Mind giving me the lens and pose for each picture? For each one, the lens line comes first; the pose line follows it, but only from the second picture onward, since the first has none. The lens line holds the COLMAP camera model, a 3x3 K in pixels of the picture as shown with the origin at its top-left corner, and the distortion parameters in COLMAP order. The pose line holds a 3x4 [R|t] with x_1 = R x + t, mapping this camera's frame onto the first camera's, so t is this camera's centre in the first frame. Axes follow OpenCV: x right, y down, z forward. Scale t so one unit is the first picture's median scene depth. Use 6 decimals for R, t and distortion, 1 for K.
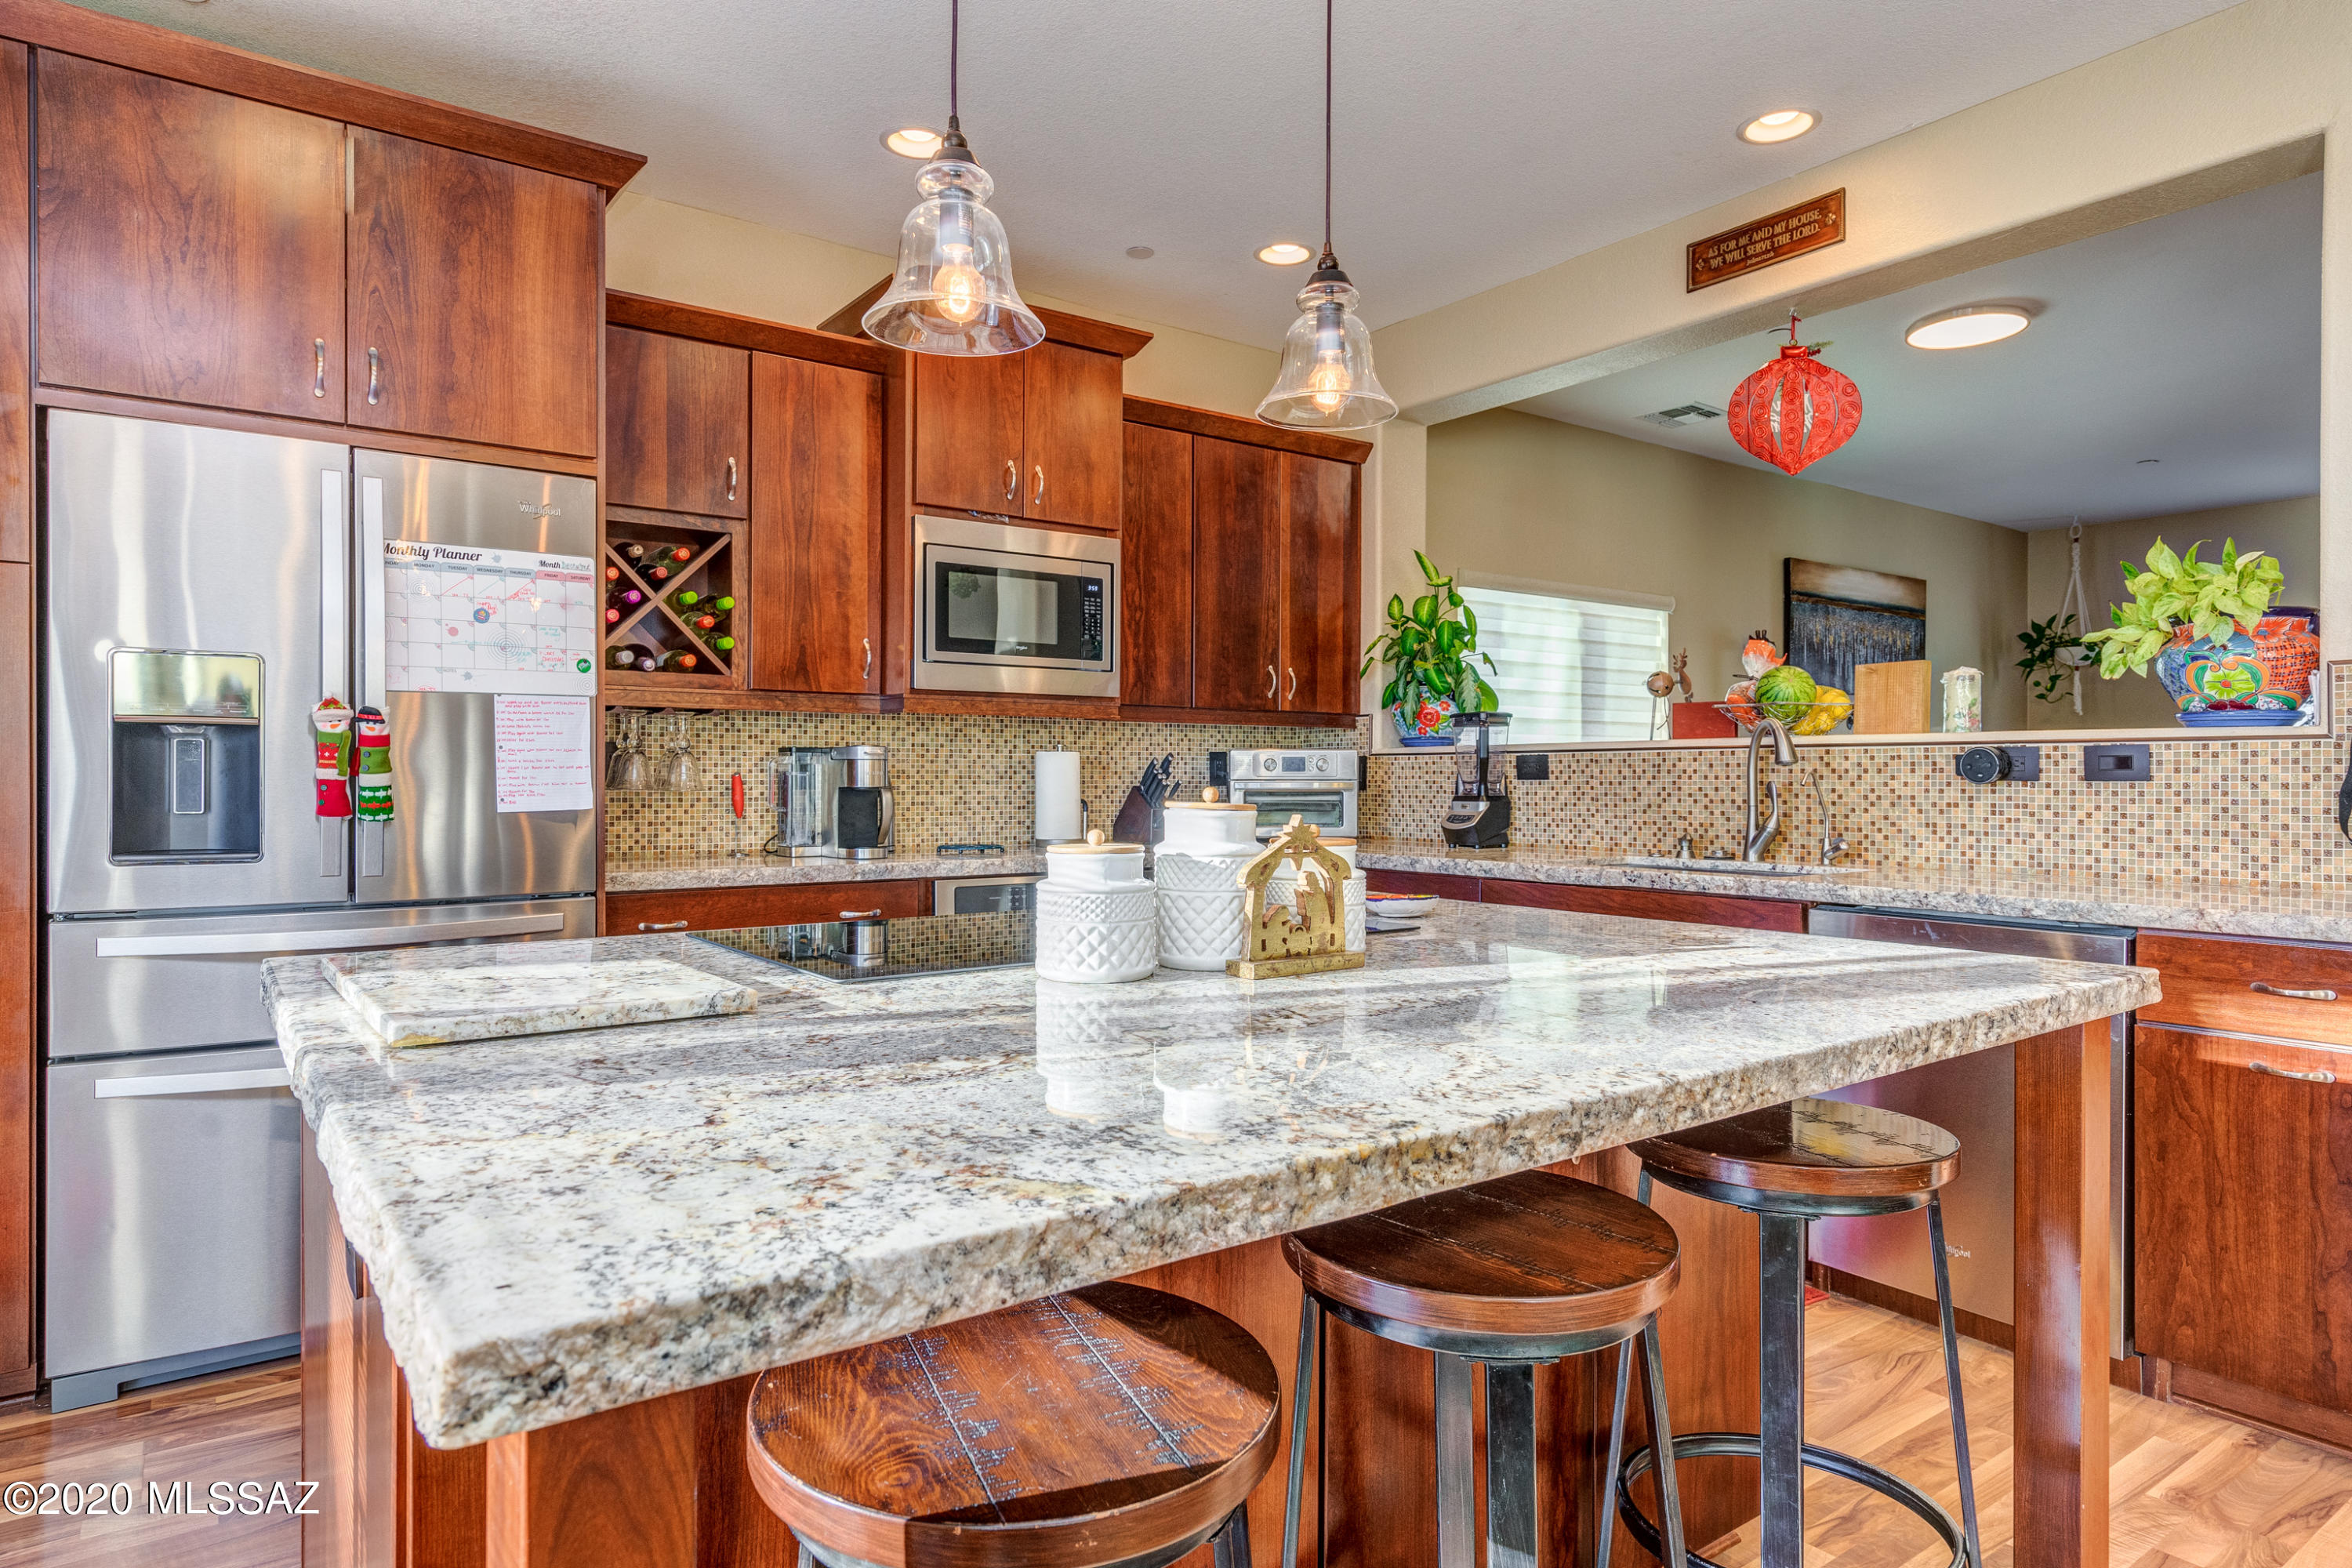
lens RADIAL K [[1352.2, 0, 1133.4], [0, 1352.2, 794.3], [0, 0, 1]] dist [0.014422, -0.002222]
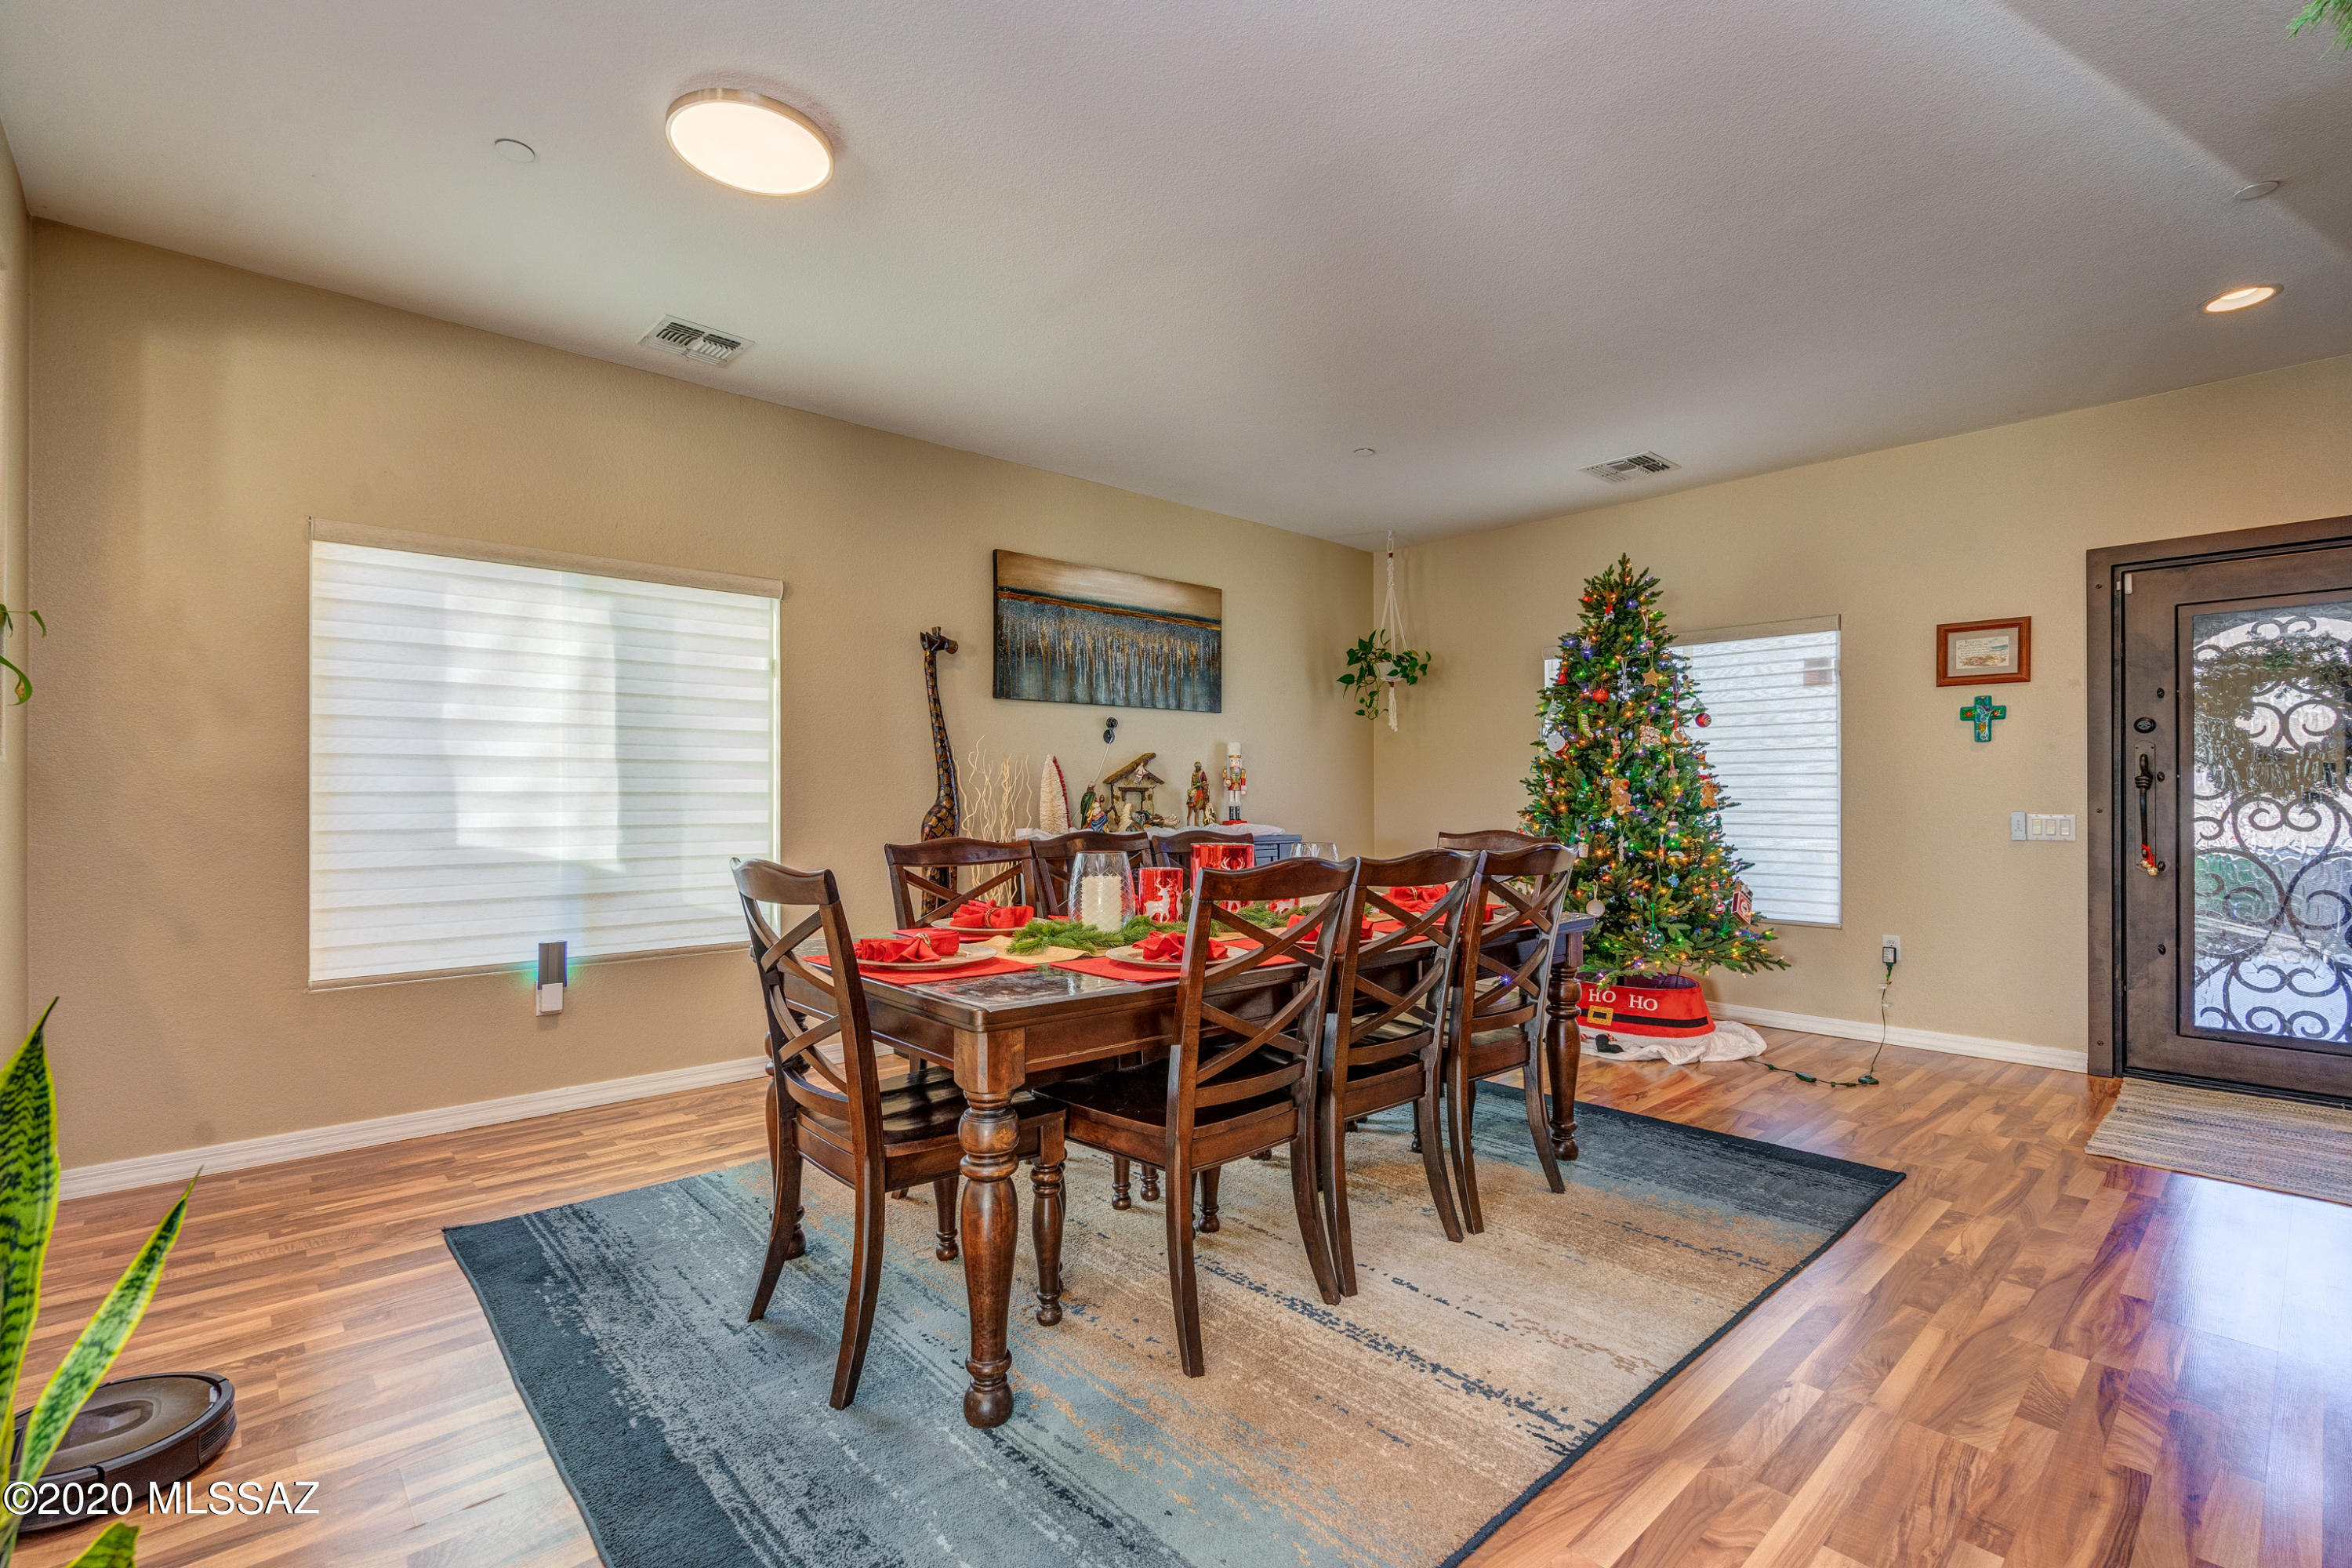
lens RADIAL K [[1082.8, 0, 1171.8], [0, 1082.8, 784.6], [0, 0, 1]] dist [0.004509, 0.000018]
pose [[0.994290, -0.000483, 0.106708, 0.998203], [0.003135, 0.999690, -0.024687, -0.003817], [-0.106663, 0.024881, 0.993984, 0.540705]]
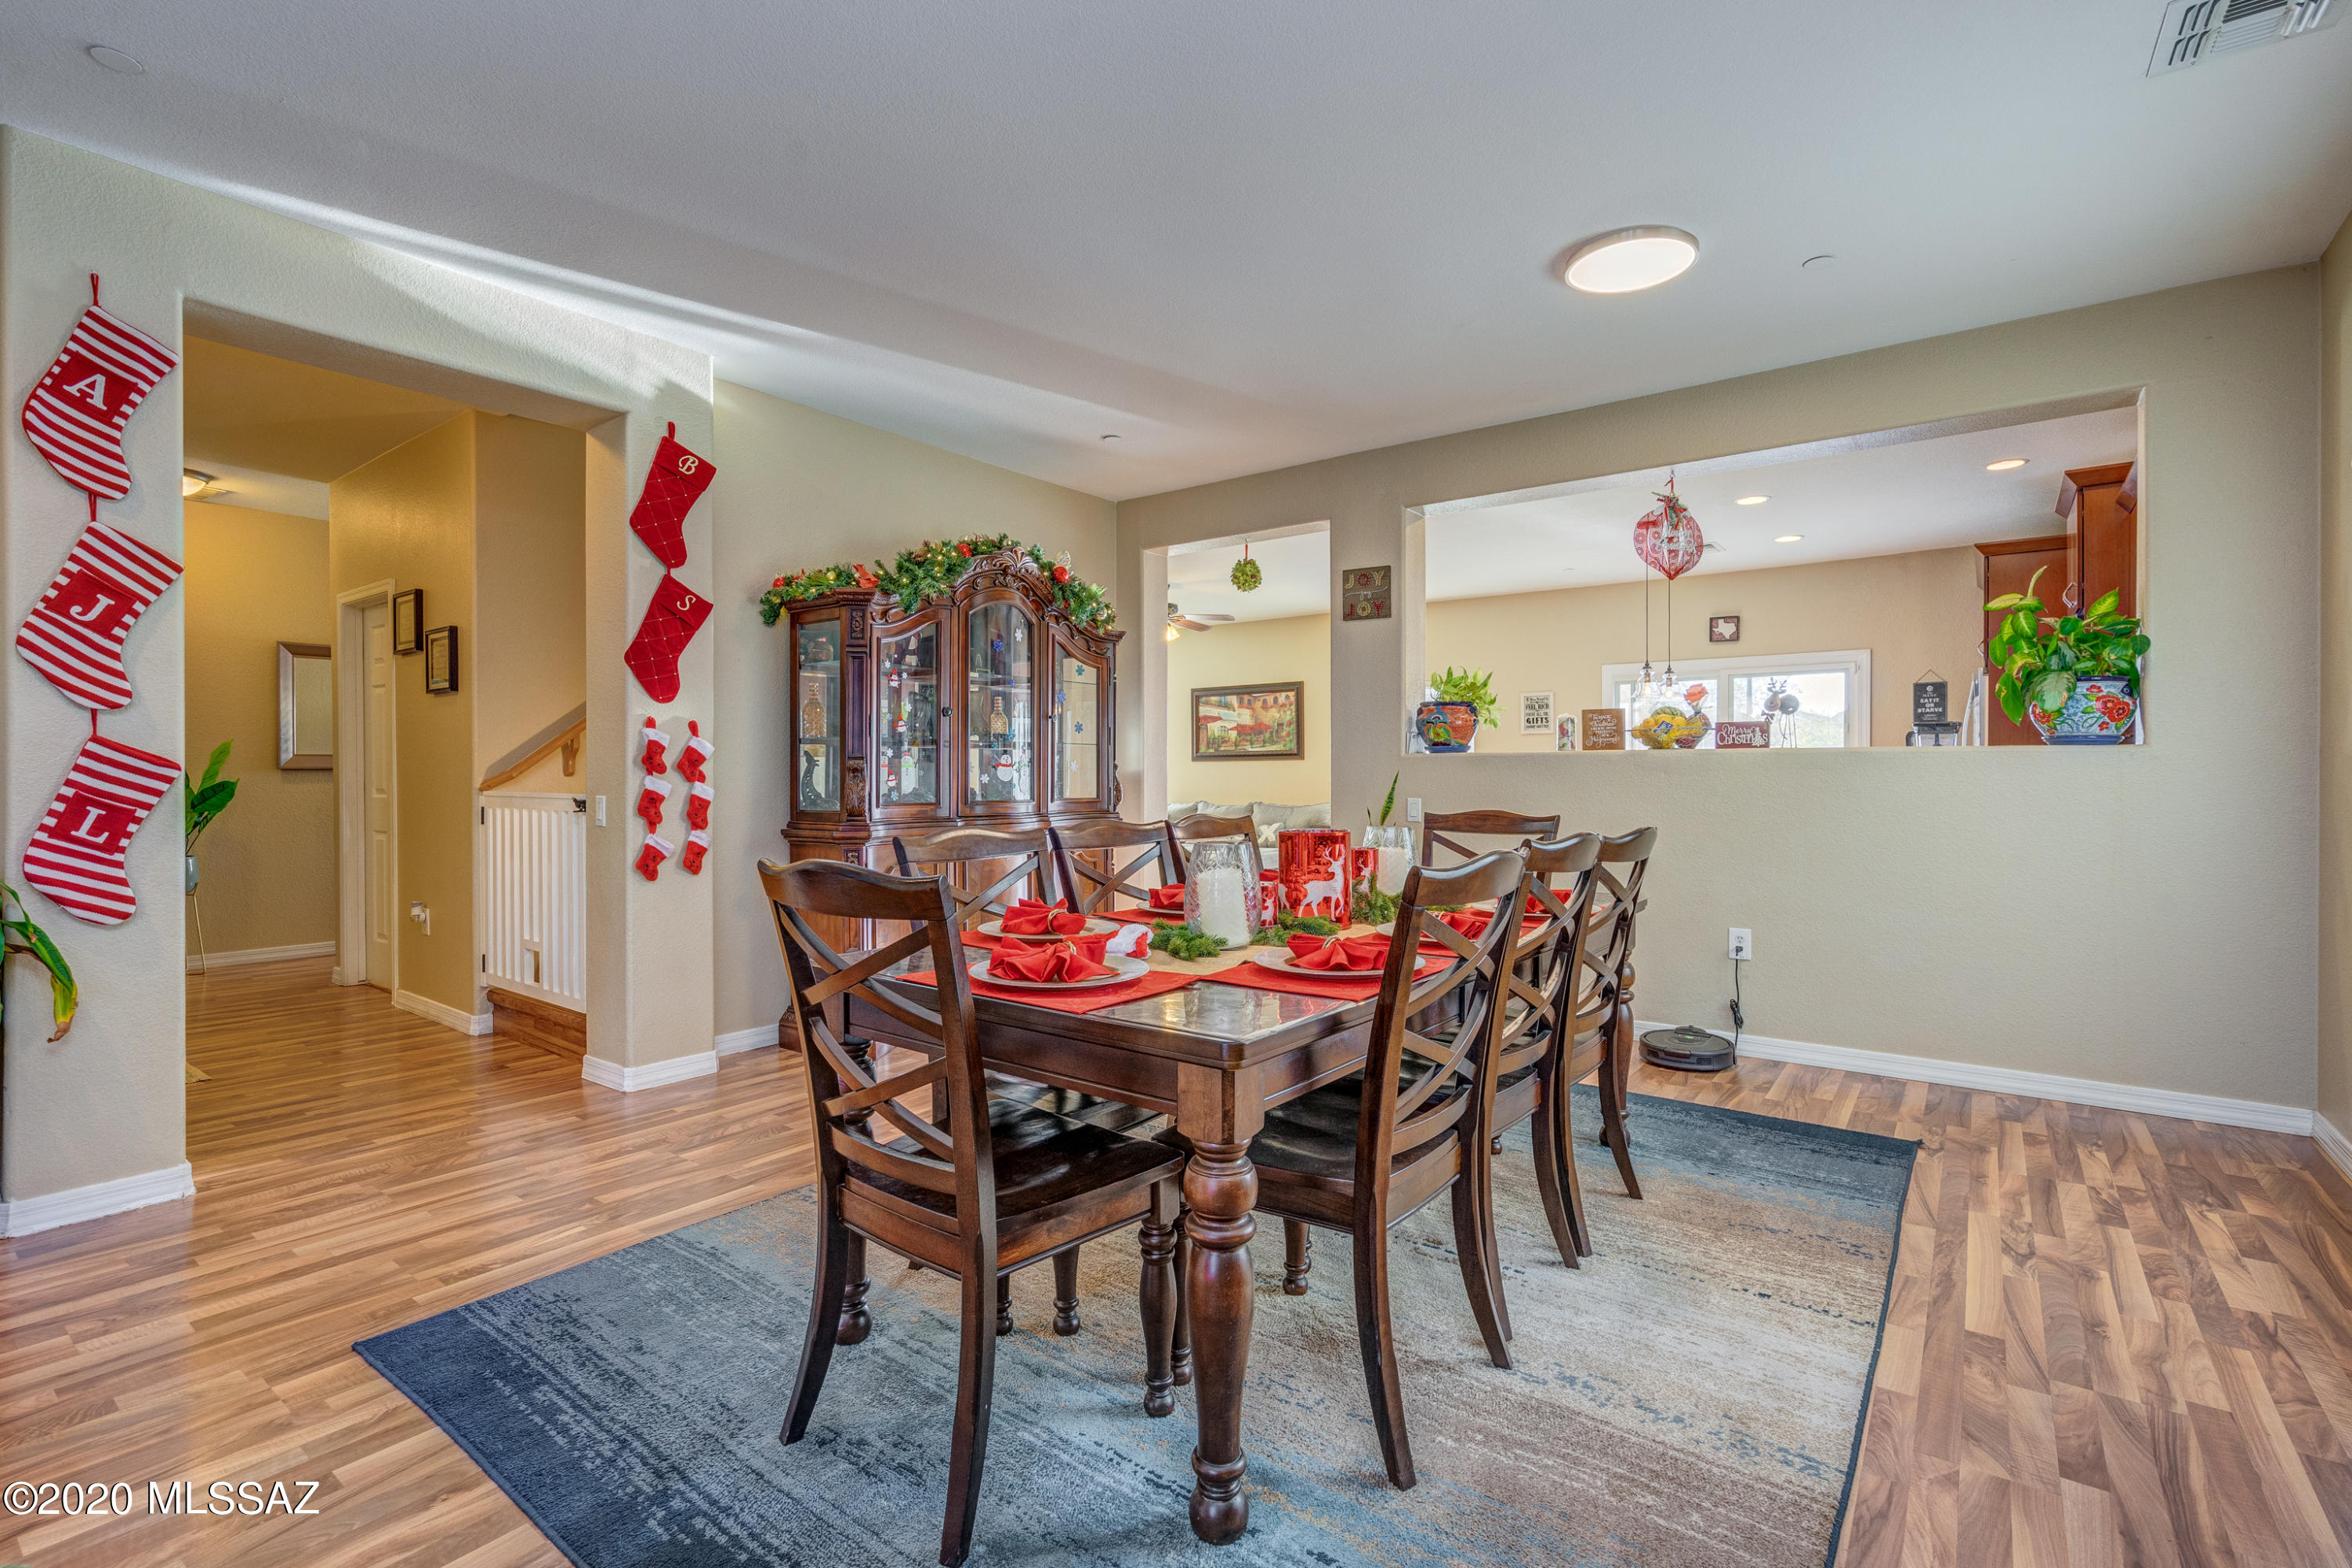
lens RADIAL K [[1082.8, 0, 1177.2], [0, 1082.8, 788.8], [0, 0, 1]] dist [0.004509, 0.000018]
pose [[-0.956643, 0.002009, -0.291255, 1.514160], [-0.005527, 0.999671, 0.025047, -0.029748], [0.291210, 0.025571, -0.956317, 2.343707]]
